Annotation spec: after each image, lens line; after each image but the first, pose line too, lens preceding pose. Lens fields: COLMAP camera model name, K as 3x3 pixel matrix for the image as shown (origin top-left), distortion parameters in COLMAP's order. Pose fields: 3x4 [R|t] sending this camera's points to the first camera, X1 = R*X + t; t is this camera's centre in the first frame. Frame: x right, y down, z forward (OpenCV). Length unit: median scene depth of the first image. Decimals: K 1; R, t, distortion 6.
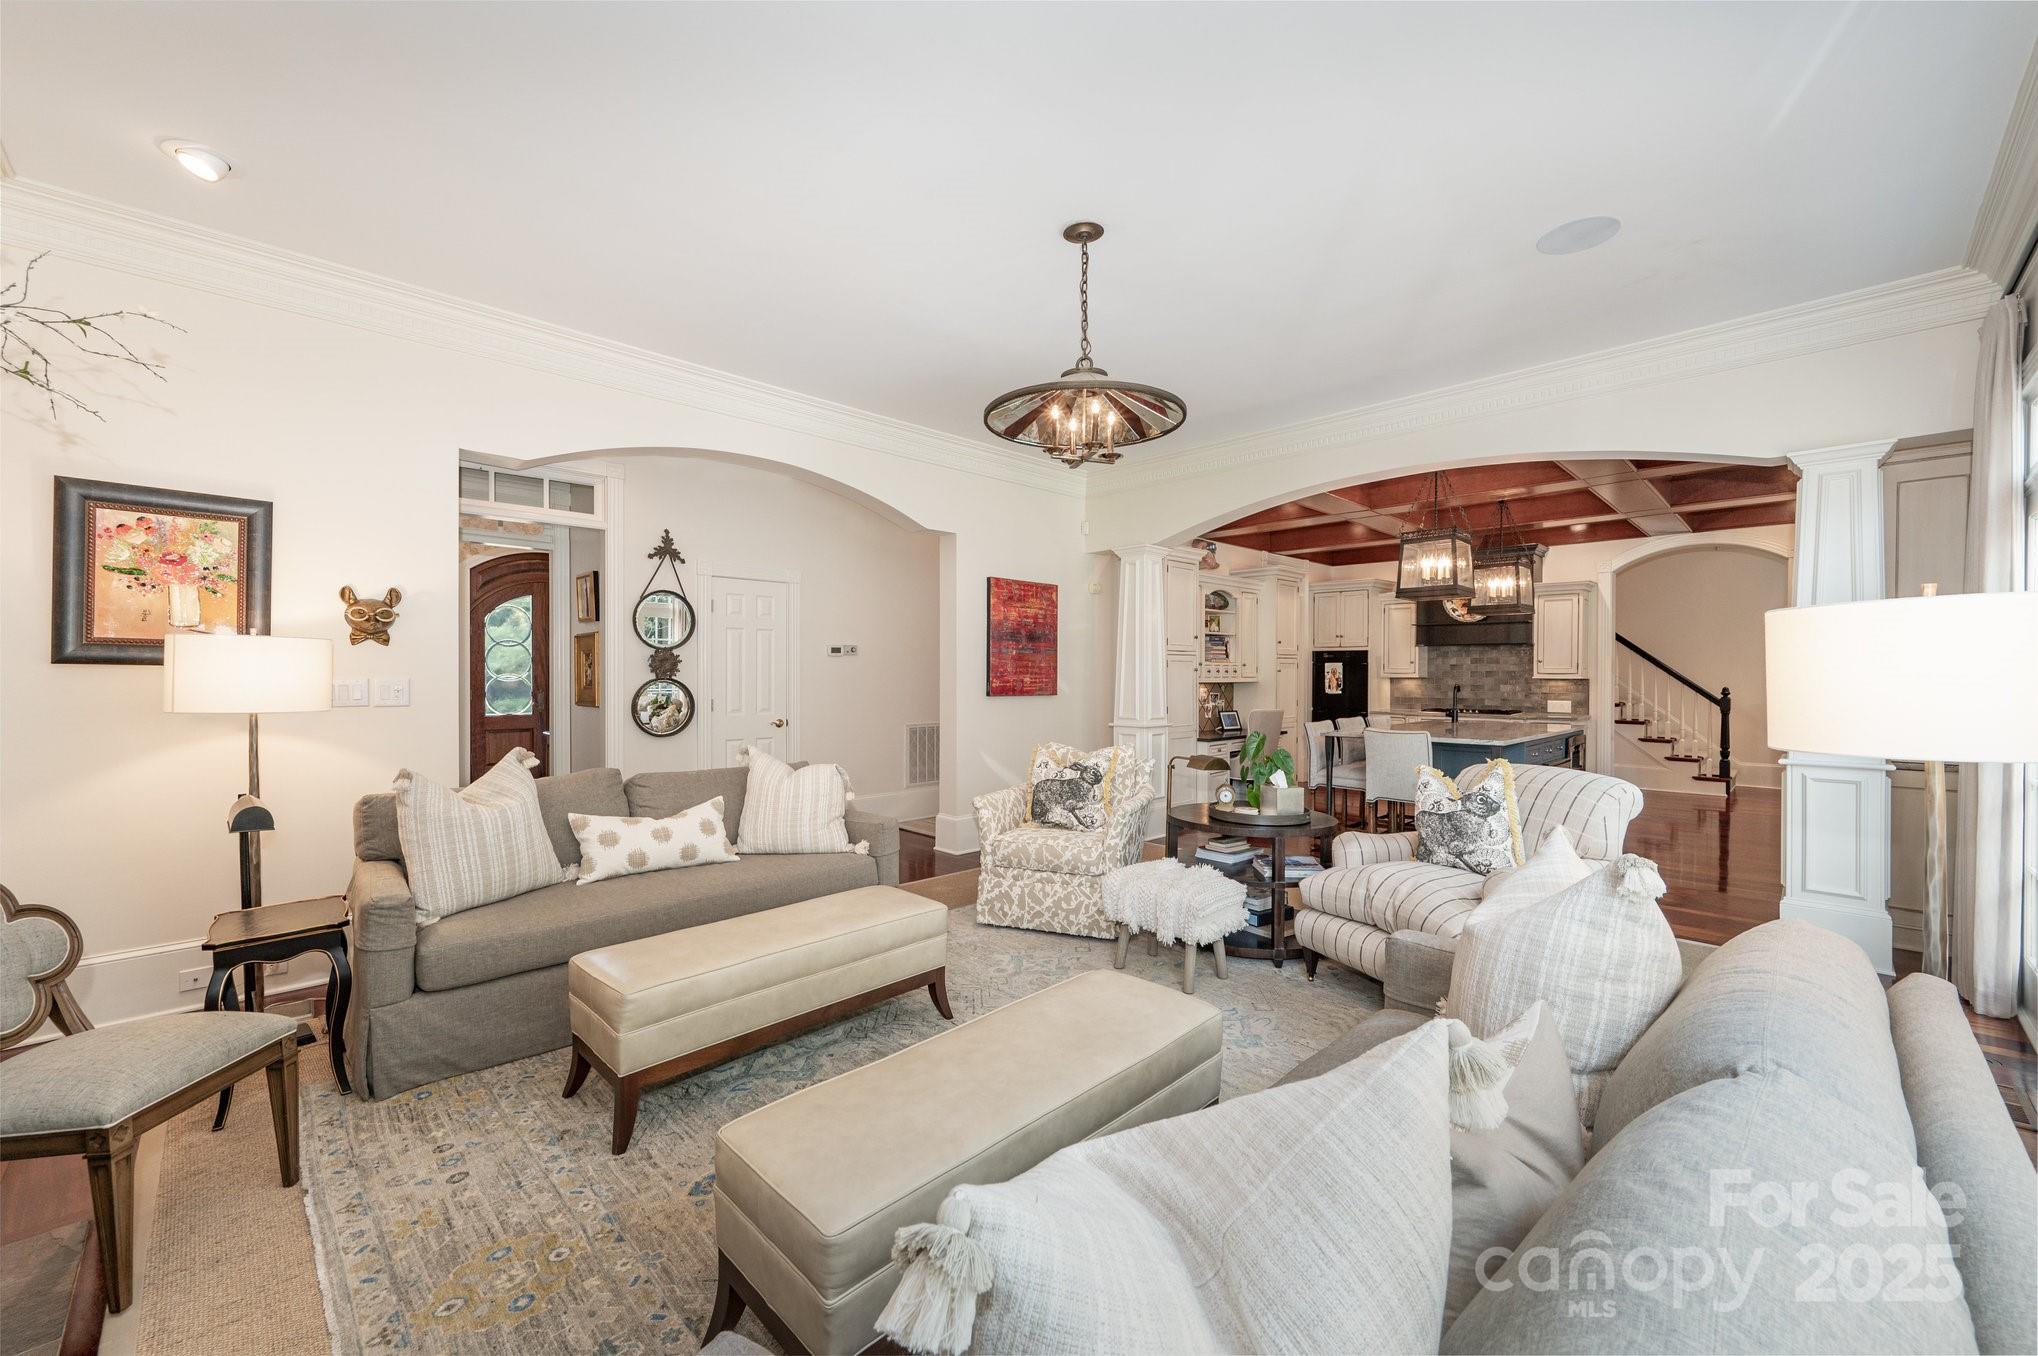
lens RADIAL K [[804.2, 0, 1018.4], [0, 804.2, 674.2], [0, 0, 1]] dist [-0.000212, -0.000061]
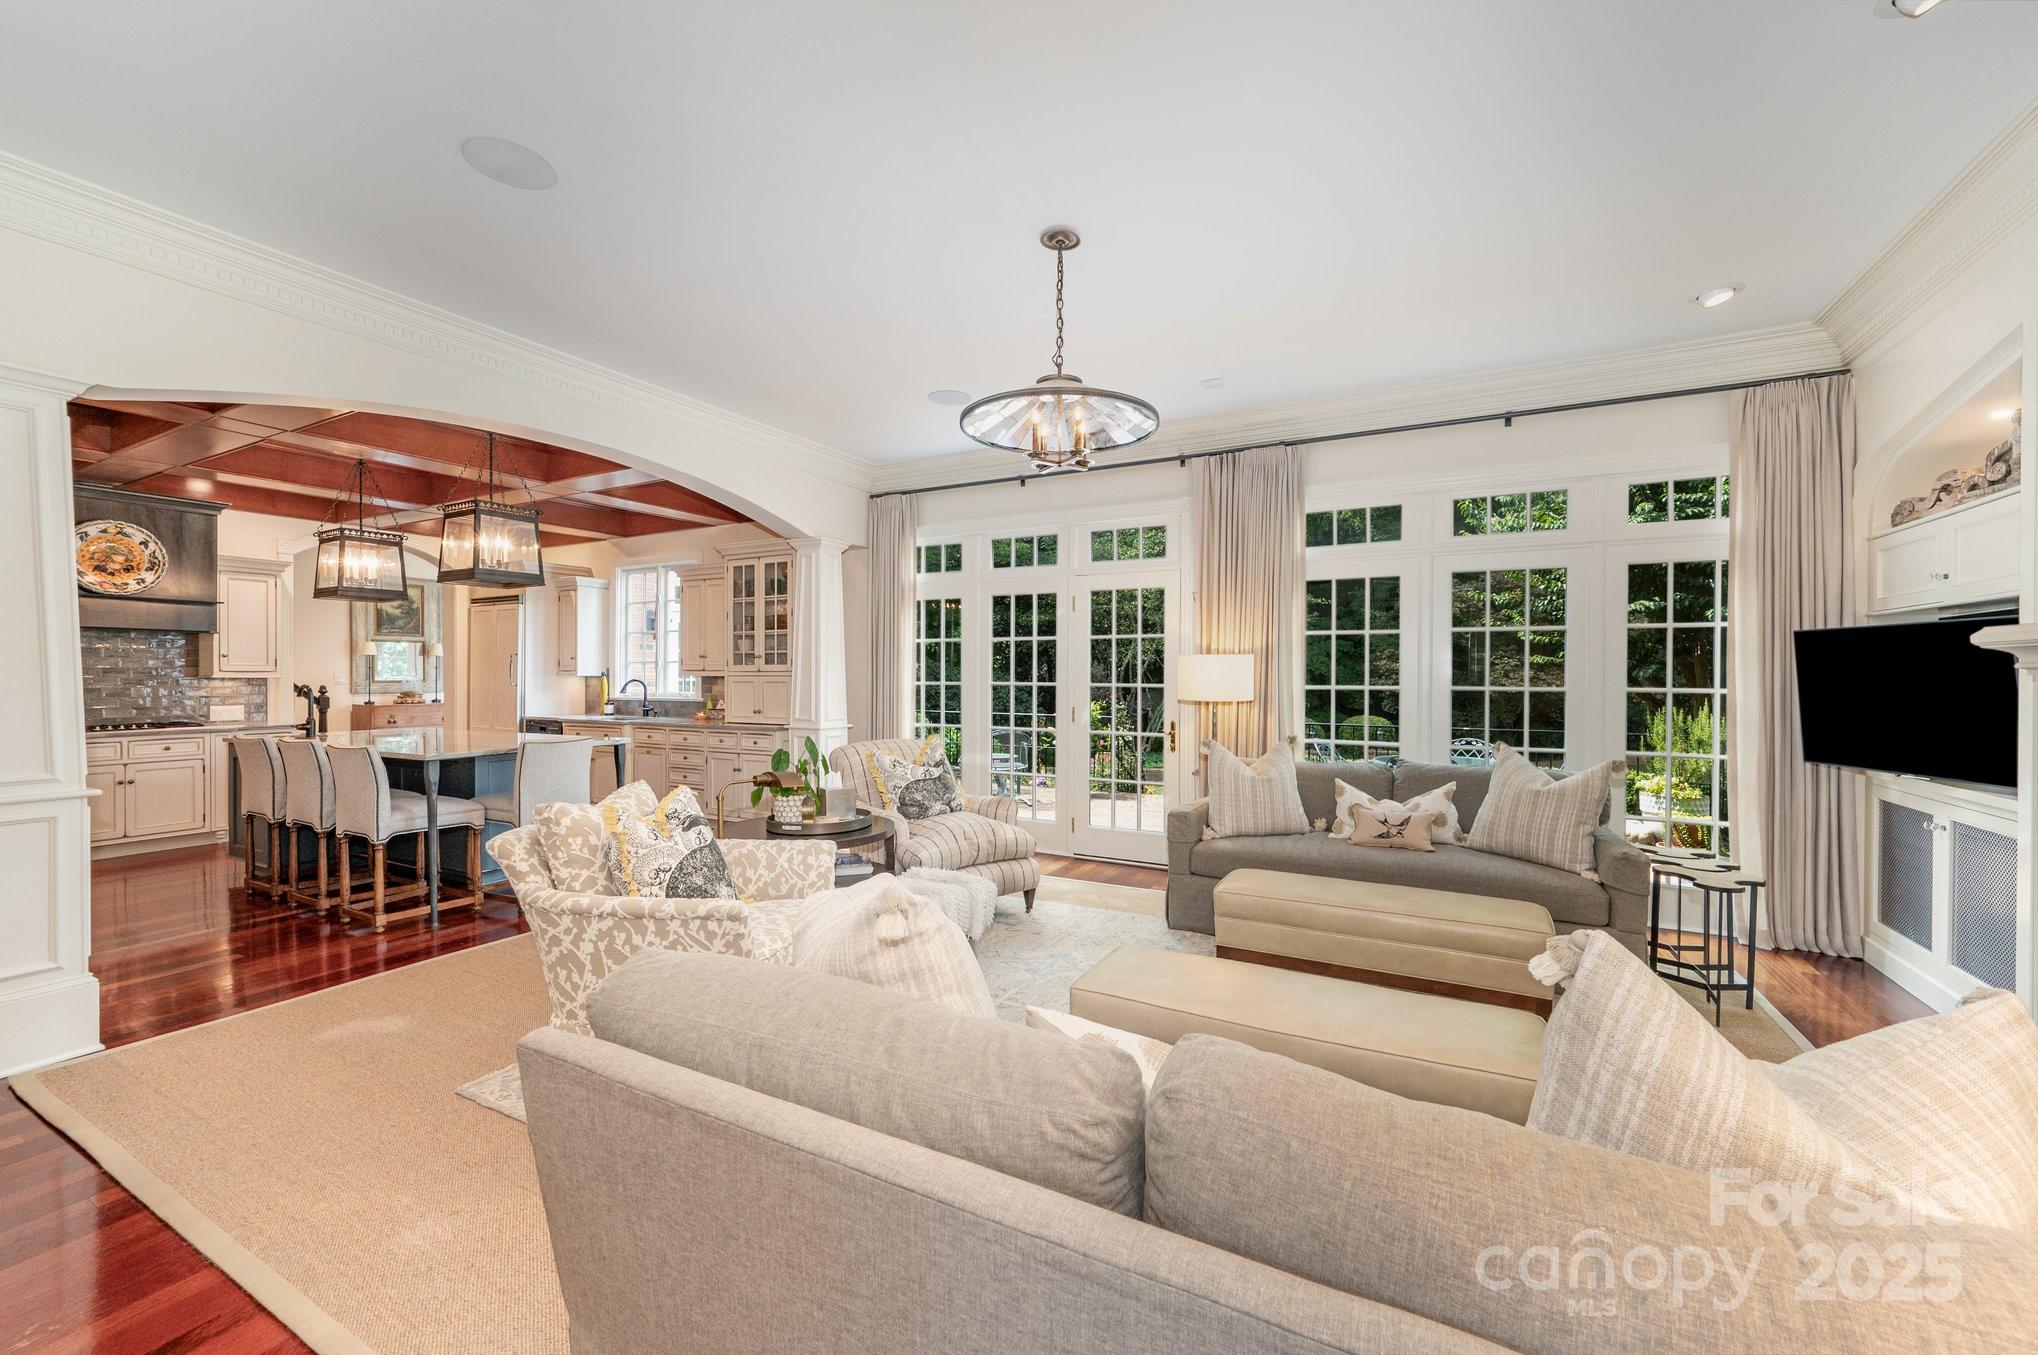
lens RADIAL K [[804.2, 0, 1018.4], [0, 804.2, 673.7], [0, 0, 1]] dist [-0.000212, -0.000061]
pose [[-0.286794, -0.004115, 0.957983, -0.292768], [0.001343, 0.999988, 0.004697, -0.001104], [-0.957991, 0.002634, -0.286785, 0.466540]]
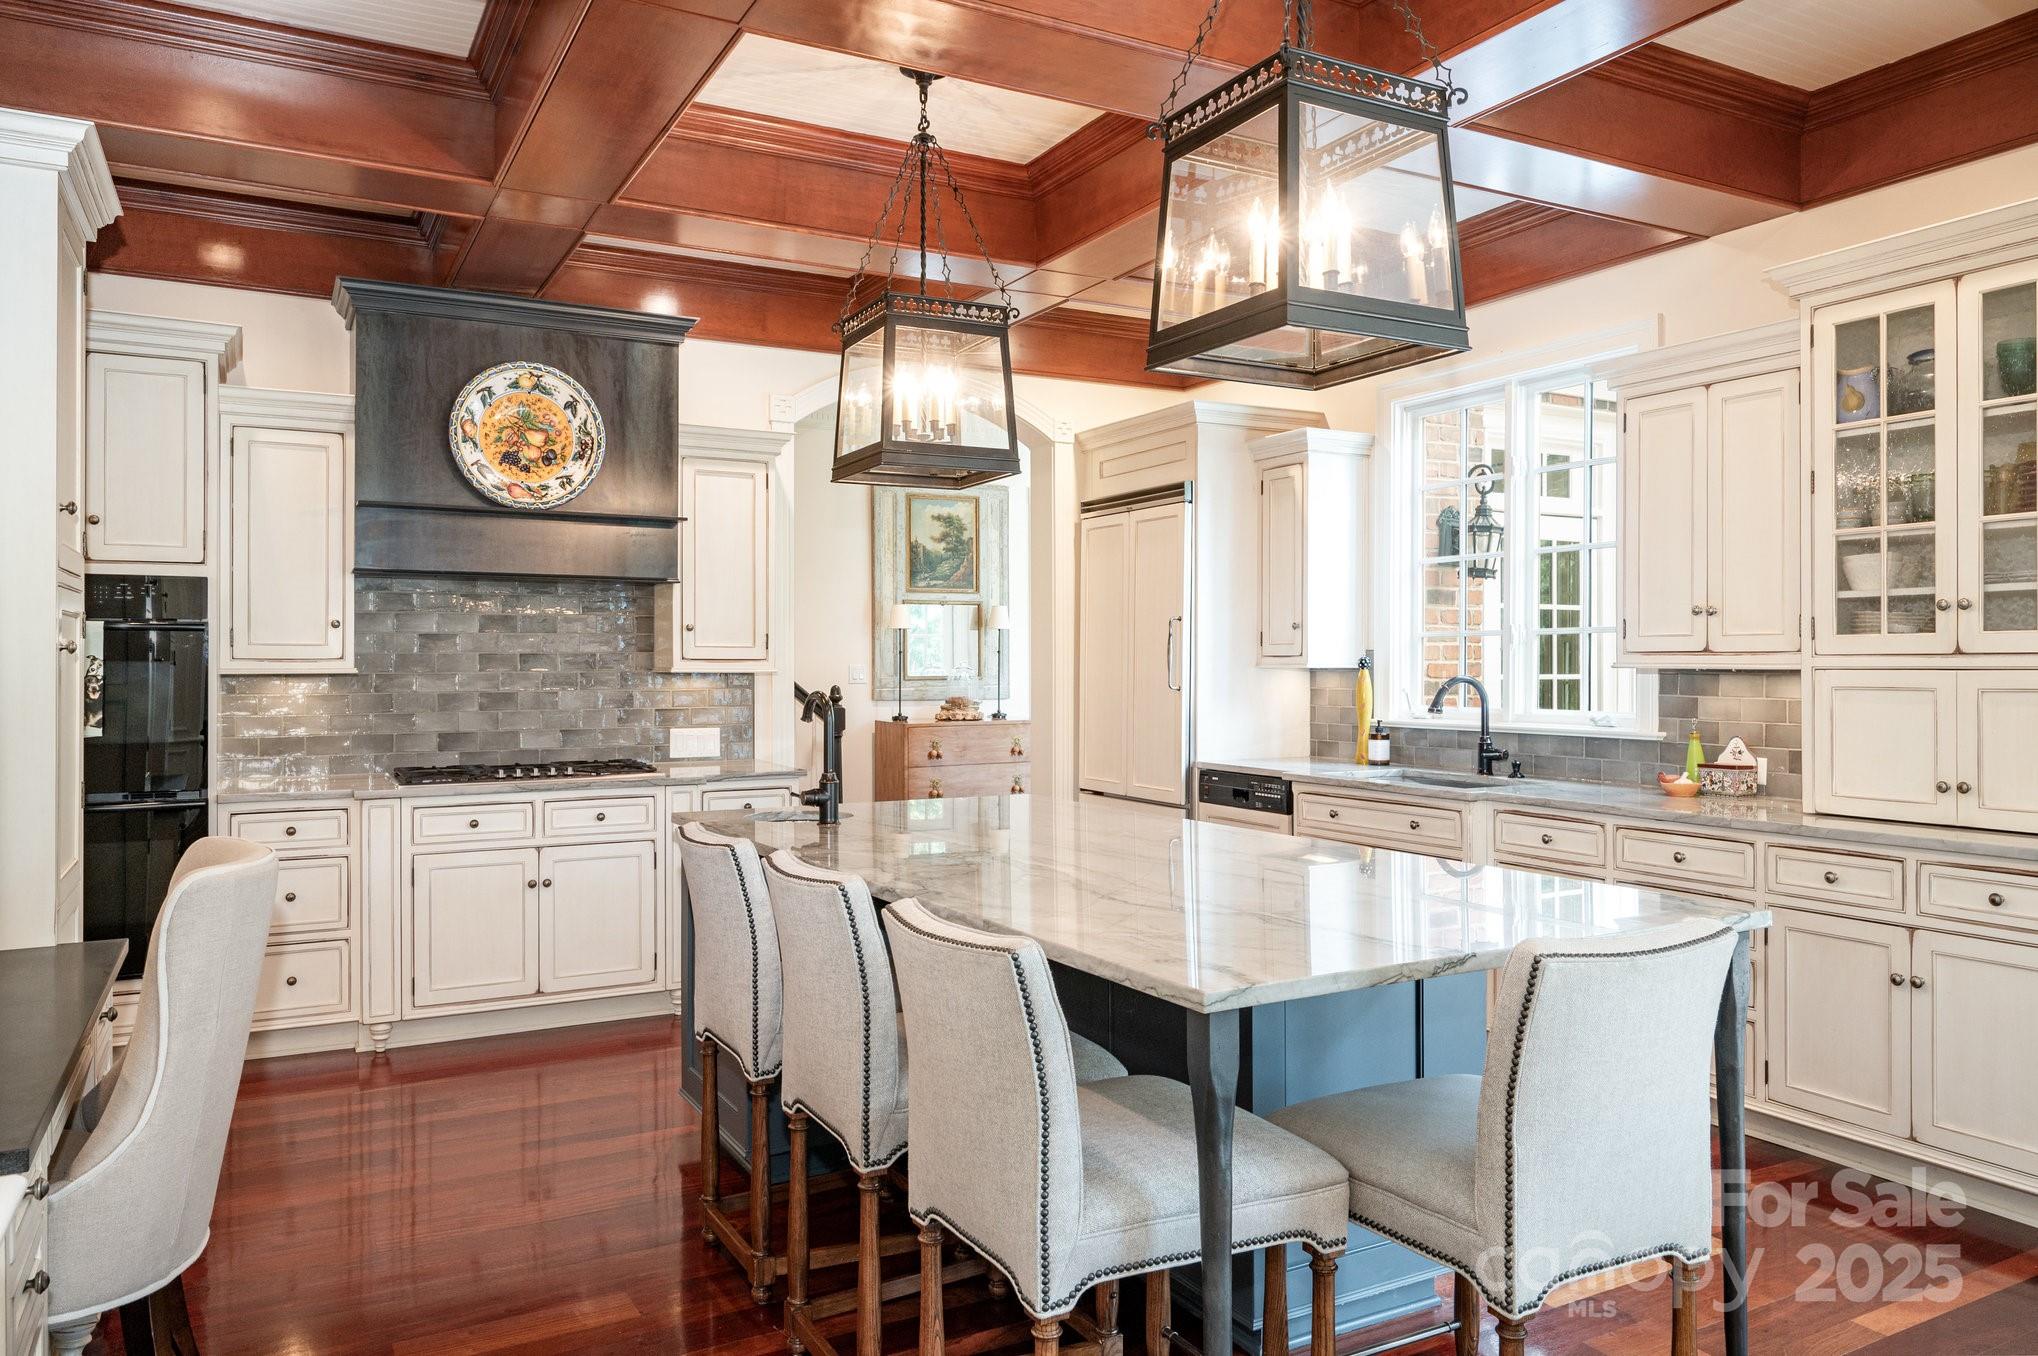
lens RADIAL K [[1406.5, 0, 1019.8], [0, 1406.5, 662.5], [0, 0, 1]] dist [-0.002506, 0.001813]
pose [[0.278124, -0.003883, 0.960537, 0.047095], [0.005463, 0.999982, 0.002461, -0.000088], [-0.960530, 0.004563, 0.278140, 0.629129]]
